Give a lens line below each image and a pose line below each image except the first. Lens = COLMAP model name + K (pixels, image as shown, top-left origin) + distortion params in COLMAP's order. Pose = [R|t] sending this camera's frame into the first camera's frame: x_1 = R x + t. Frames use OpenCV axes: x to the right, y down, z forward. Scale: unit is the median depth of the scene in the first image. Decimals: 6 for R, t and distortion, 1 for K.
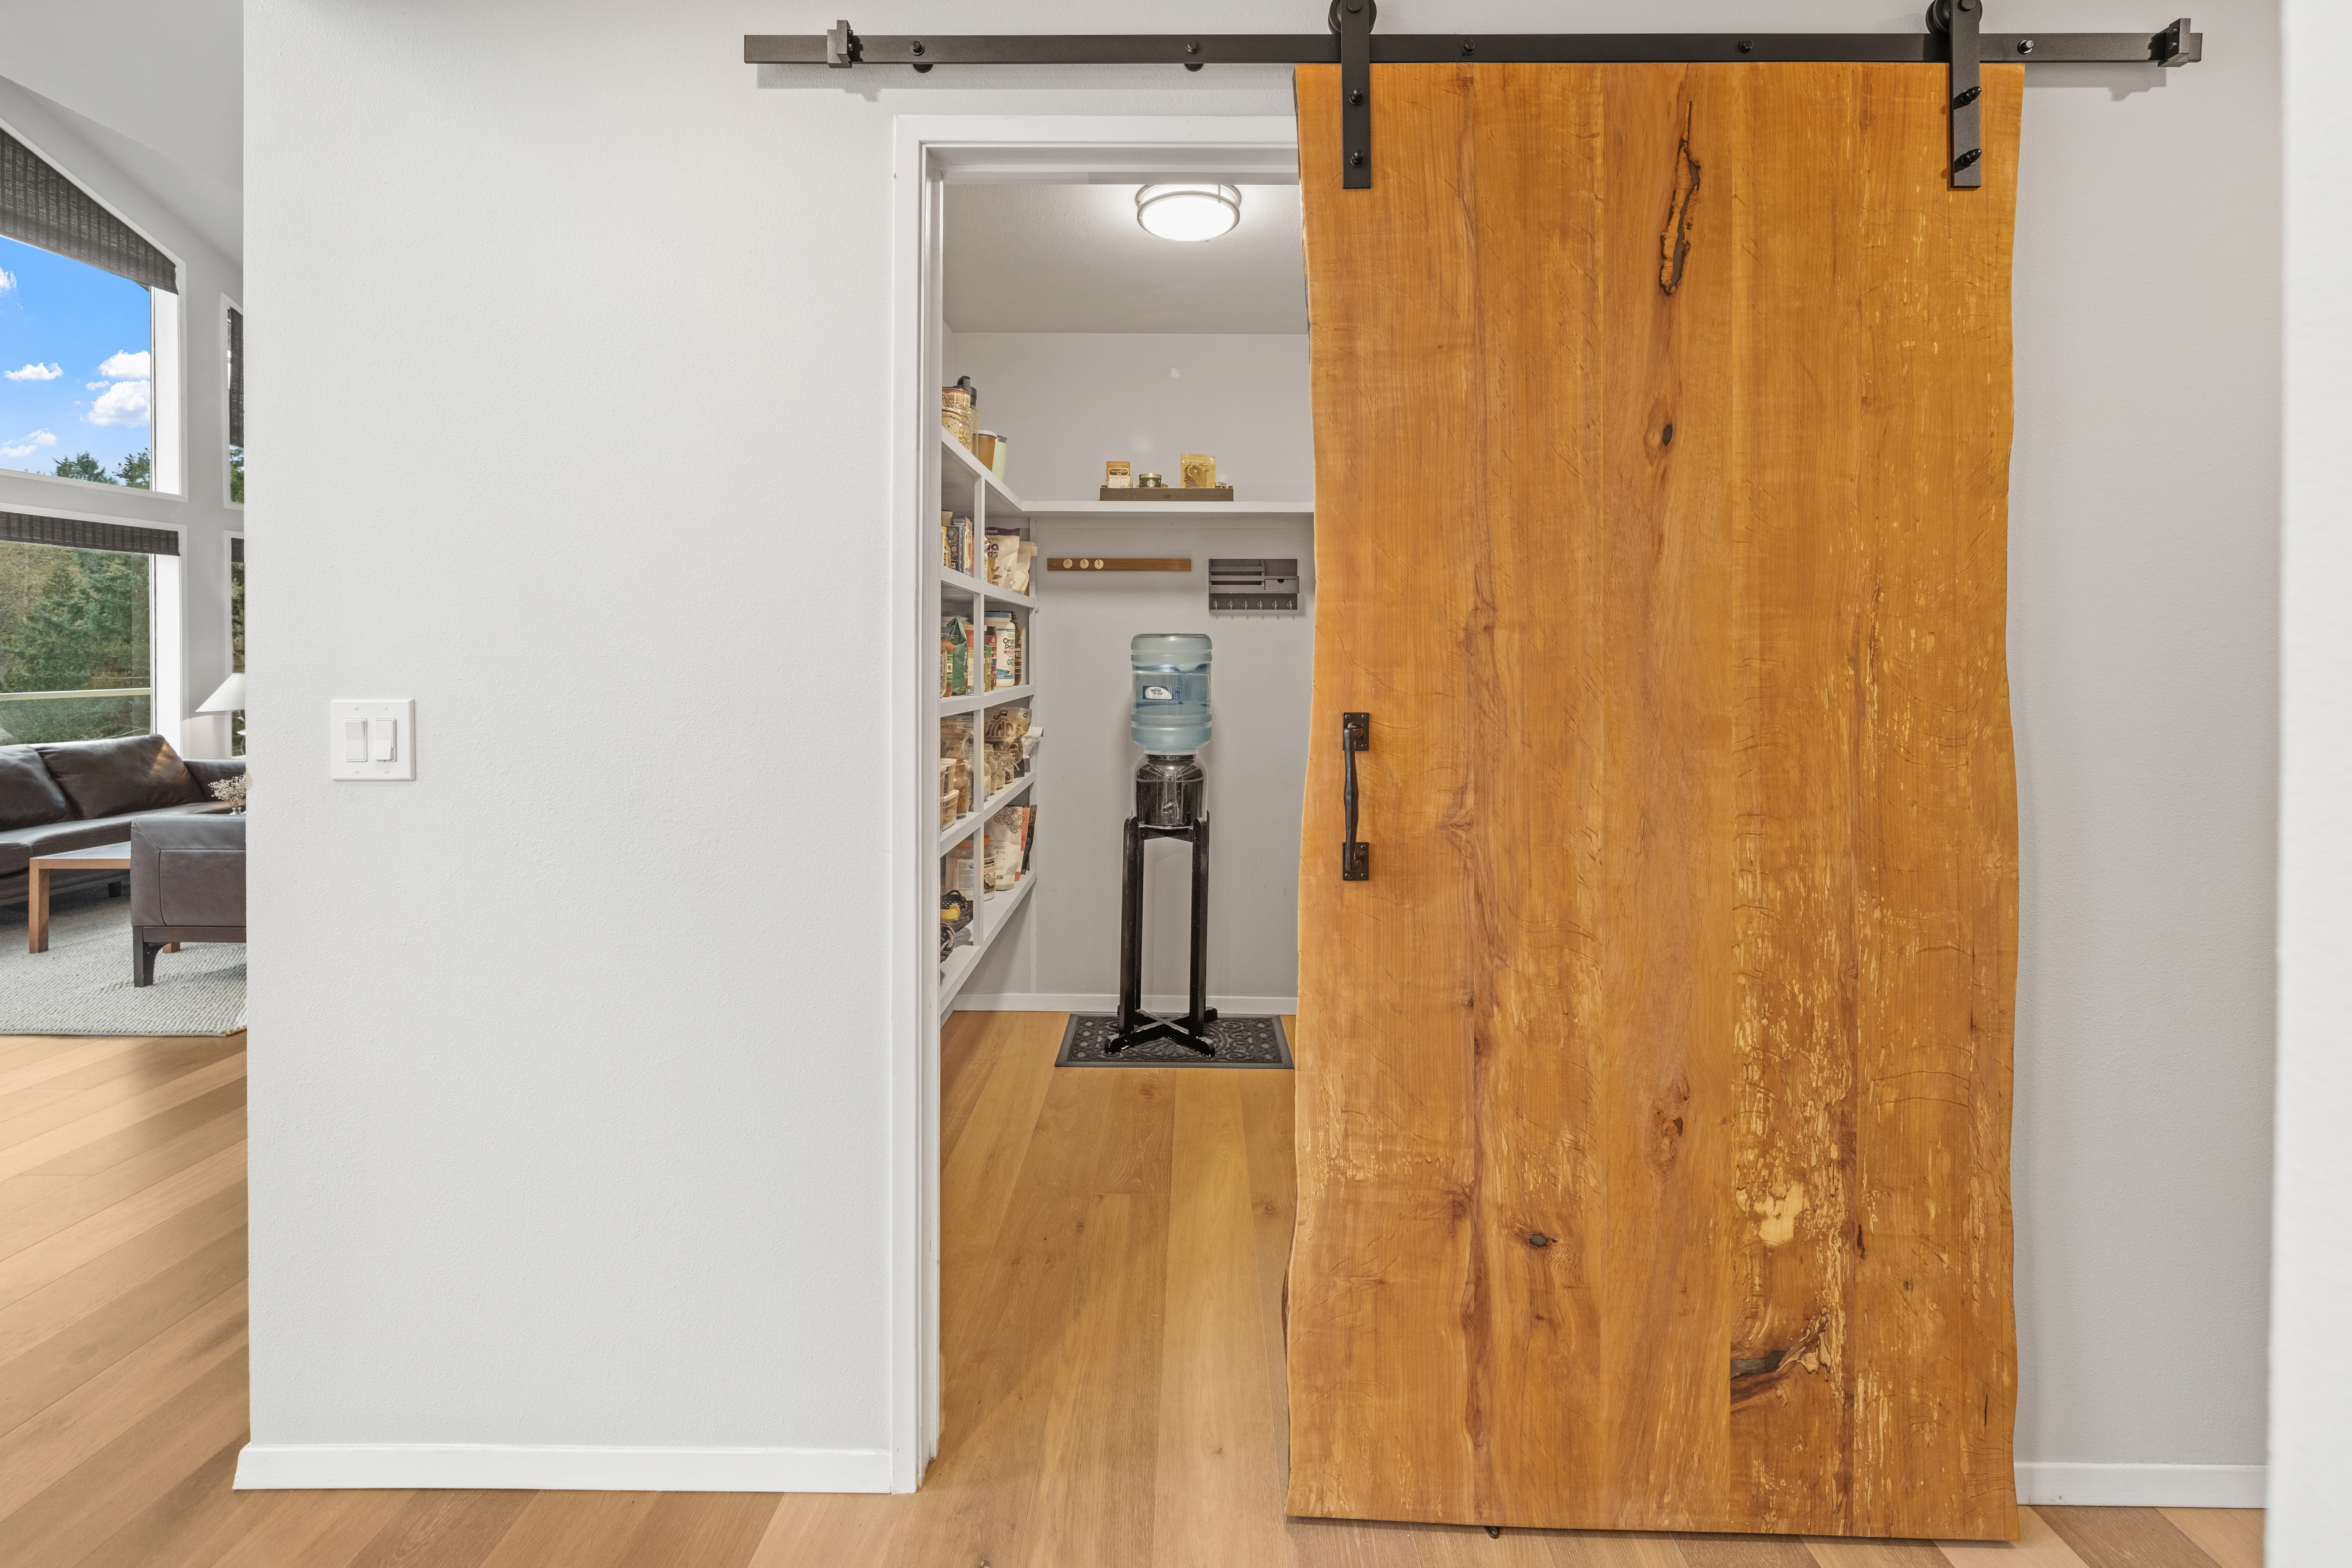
lens RADIAL K [[952.4, 0, 1189.9], [0, 952.4, 671.8], [0, 0, 1]] dist [0.001006, 0.000219]
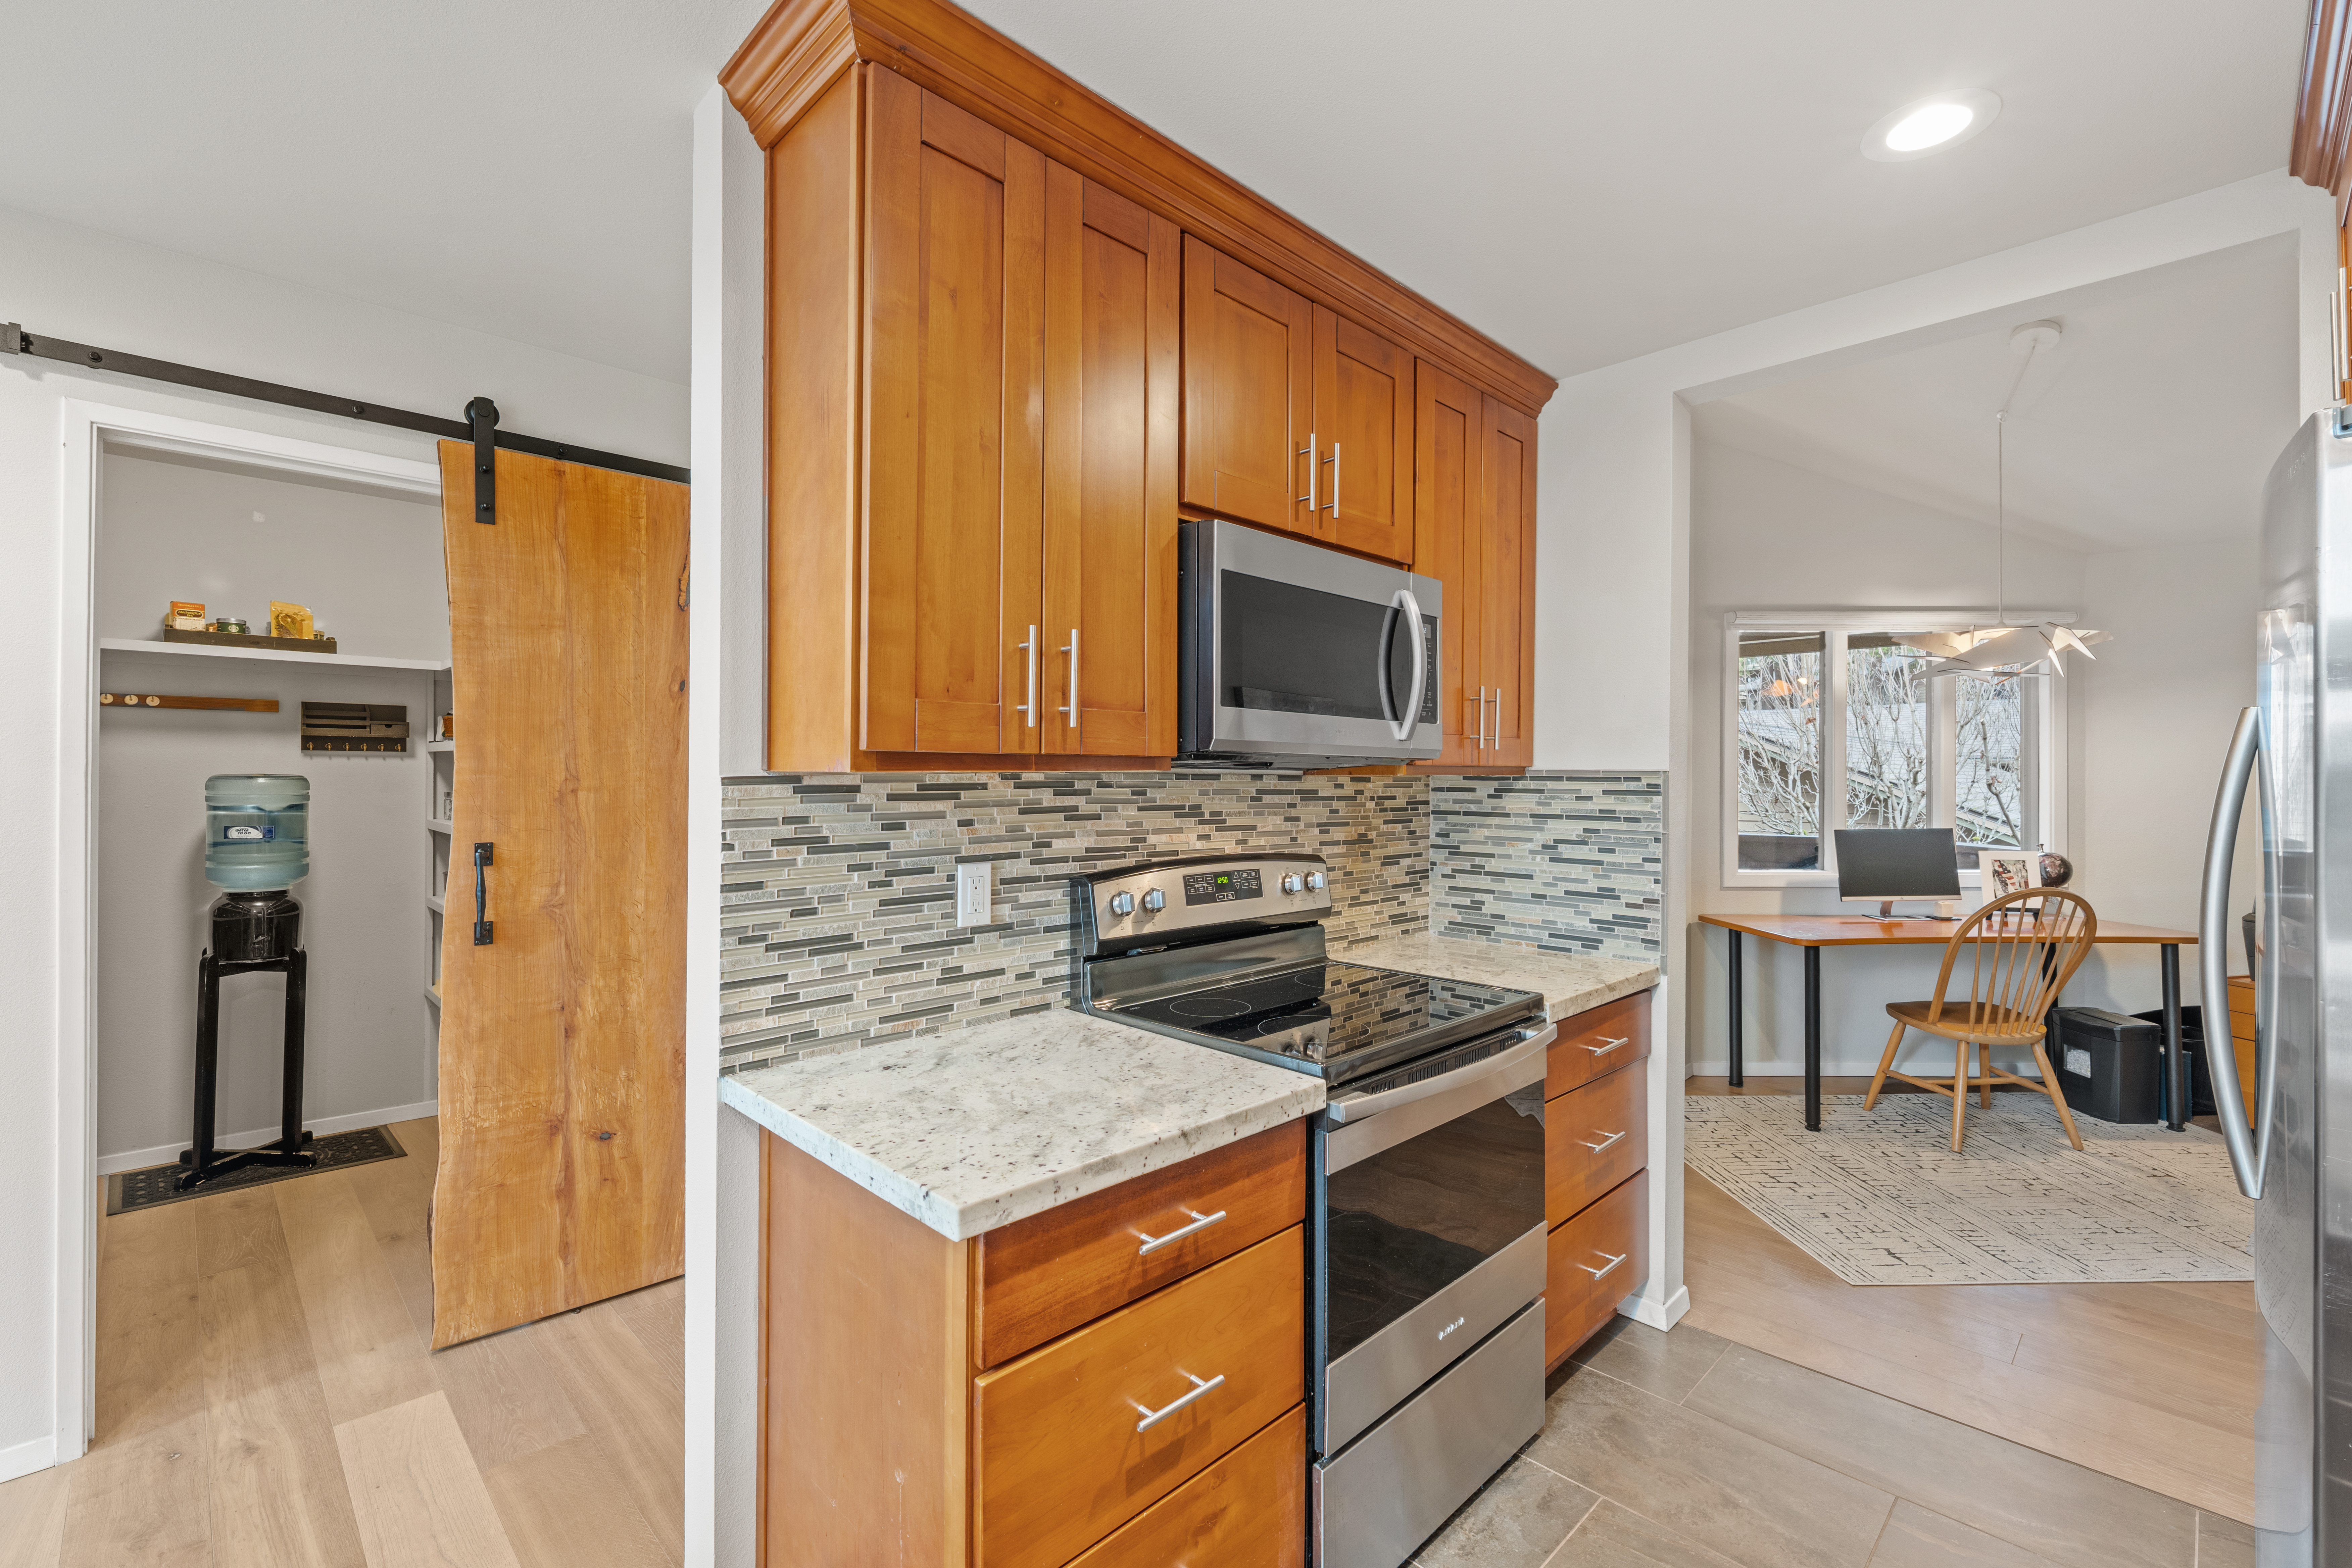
lens RADIAL K [[1022.8, 0, 1179.4], [0, 1022.8, 773.1], [0, 0, 1]] dist [-0.003353, 0.000247]
pose [[0.700544, 0.004724, 0.713594, -0.241035], [0.006657, 0.999891, -0.013154, -0.045781], [-0.713579, 0.013965, 0.700436, -1.084466]]
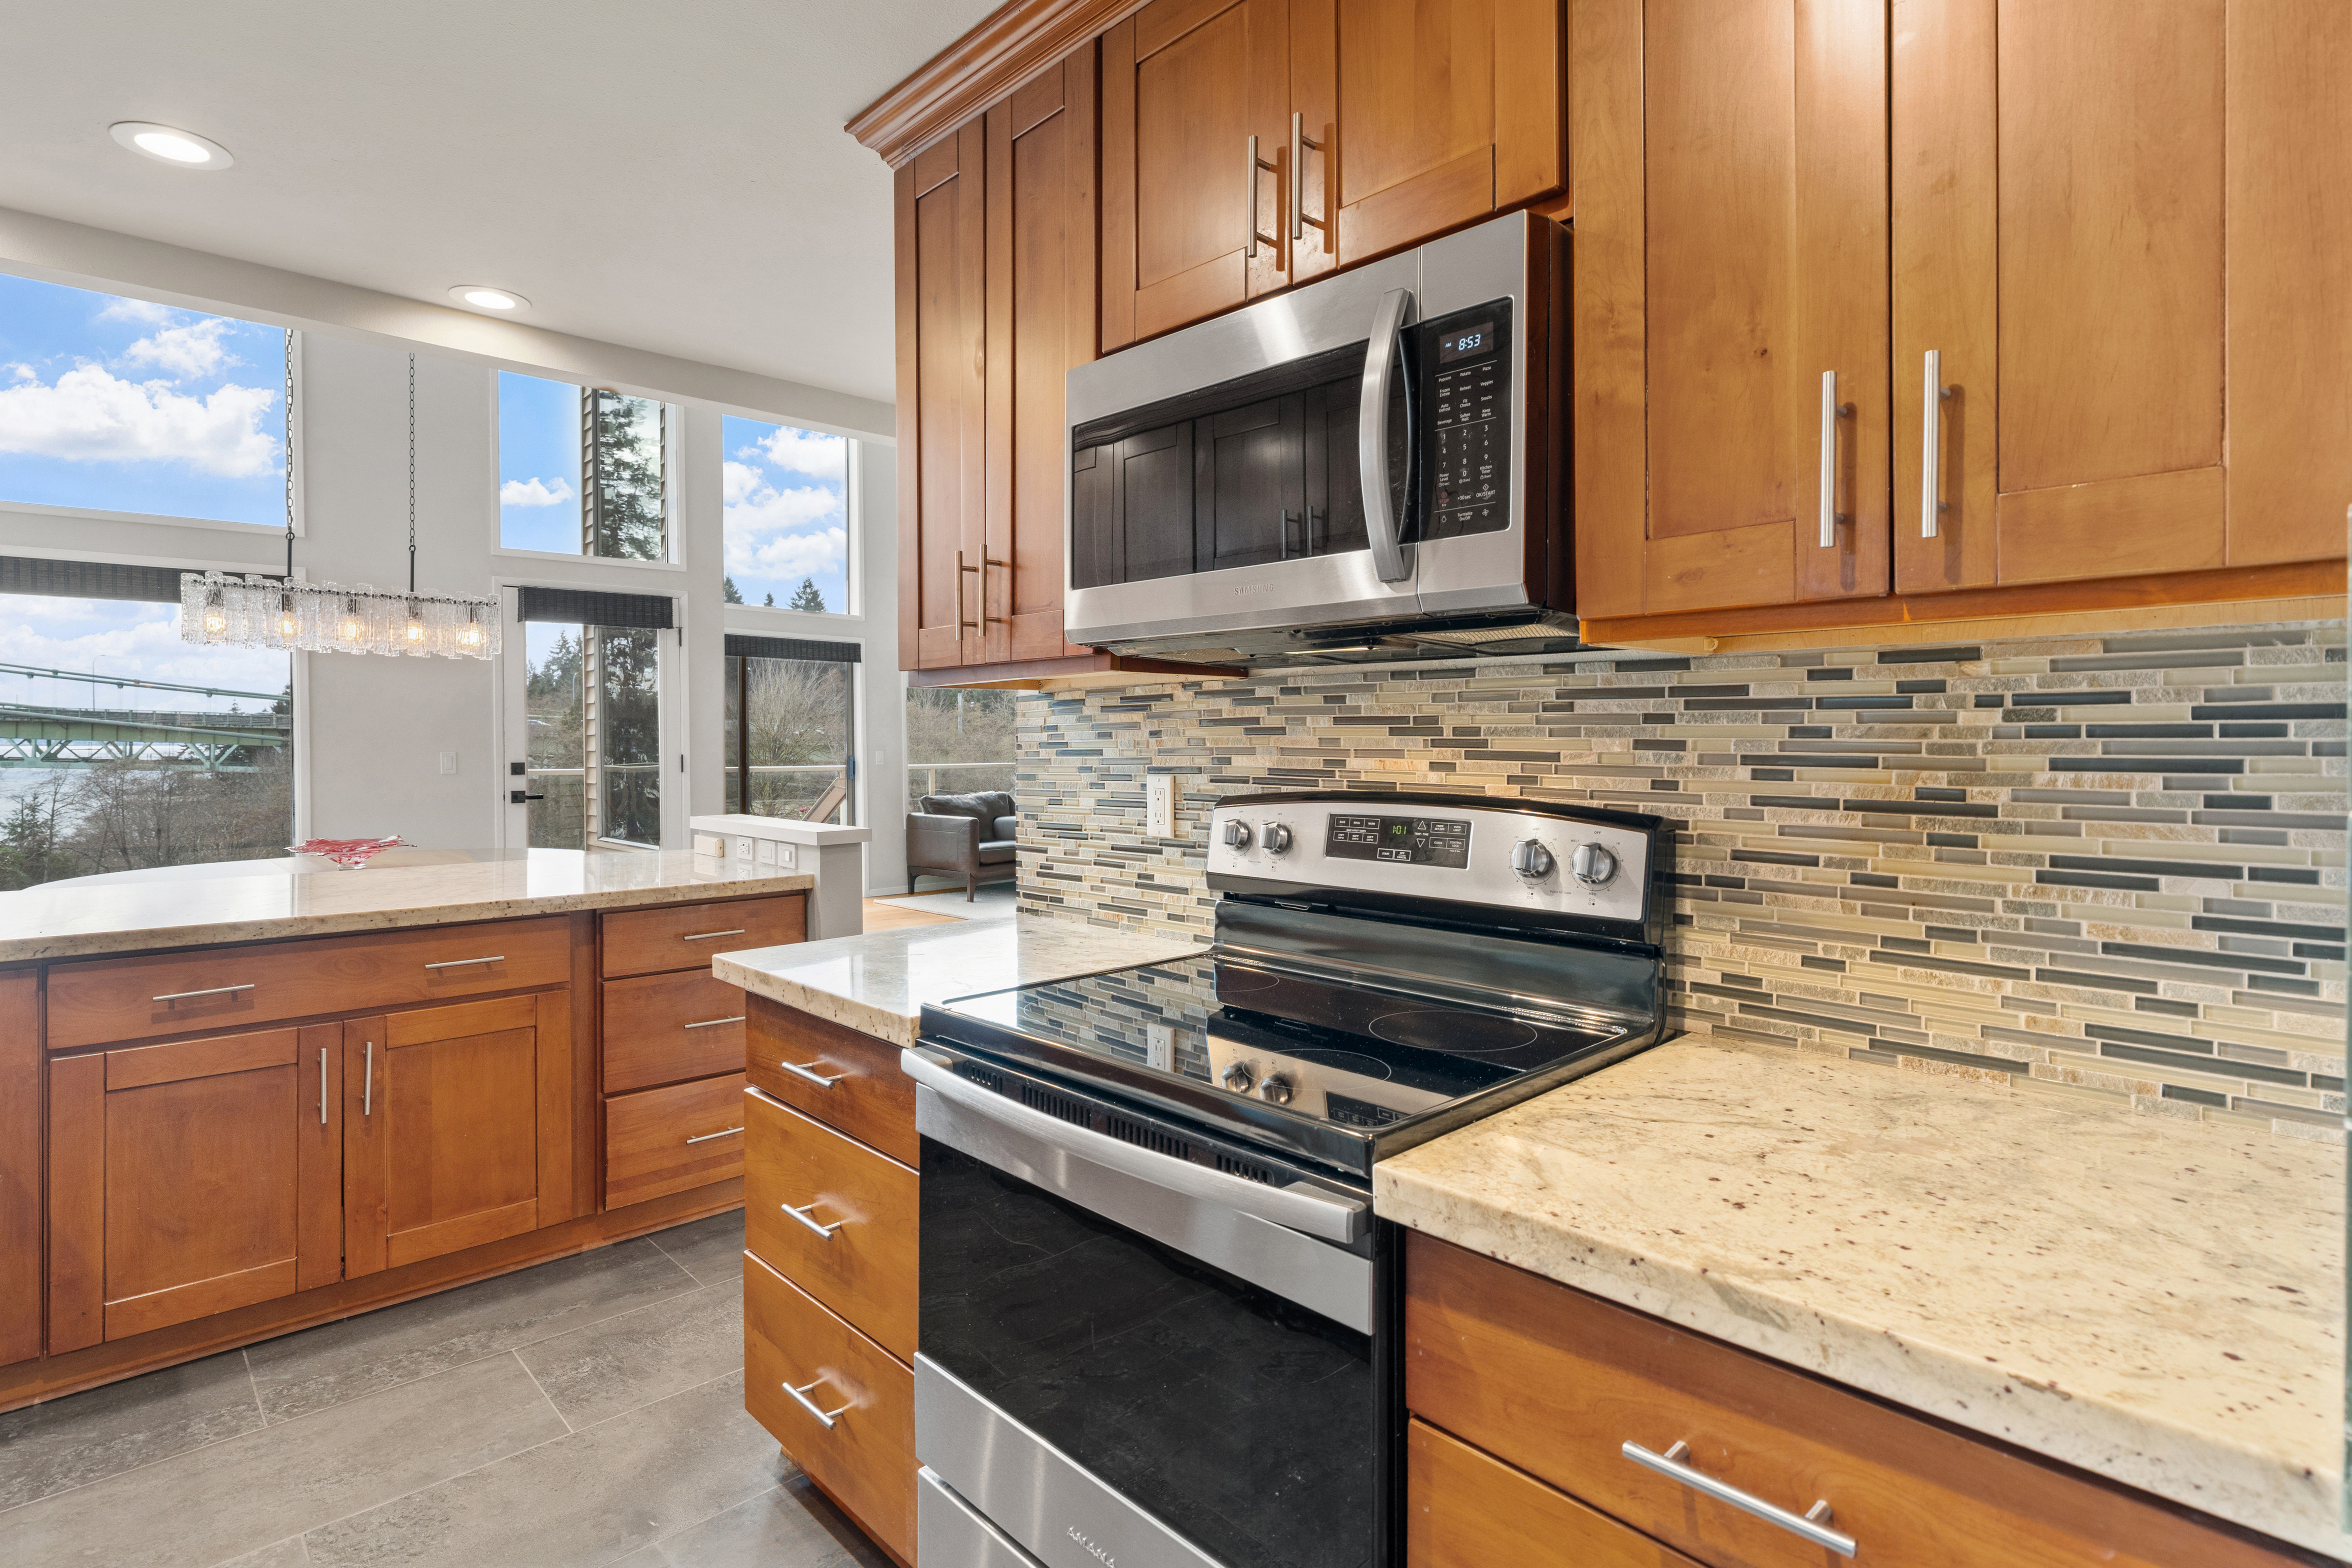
lens RADIAL K [[1191.1, 0, 1174.2], [0, 1191.1, 742.4], [0, 0, 1]] dist [0.000464, 0.000378]
pose [[0.696775, 0.000583, -0.717290, 3.088339], [-0.006848, 0.999959, -0.005840, 0.069957], [0.717257, 0.008981, 0.696751, -0.973947]]
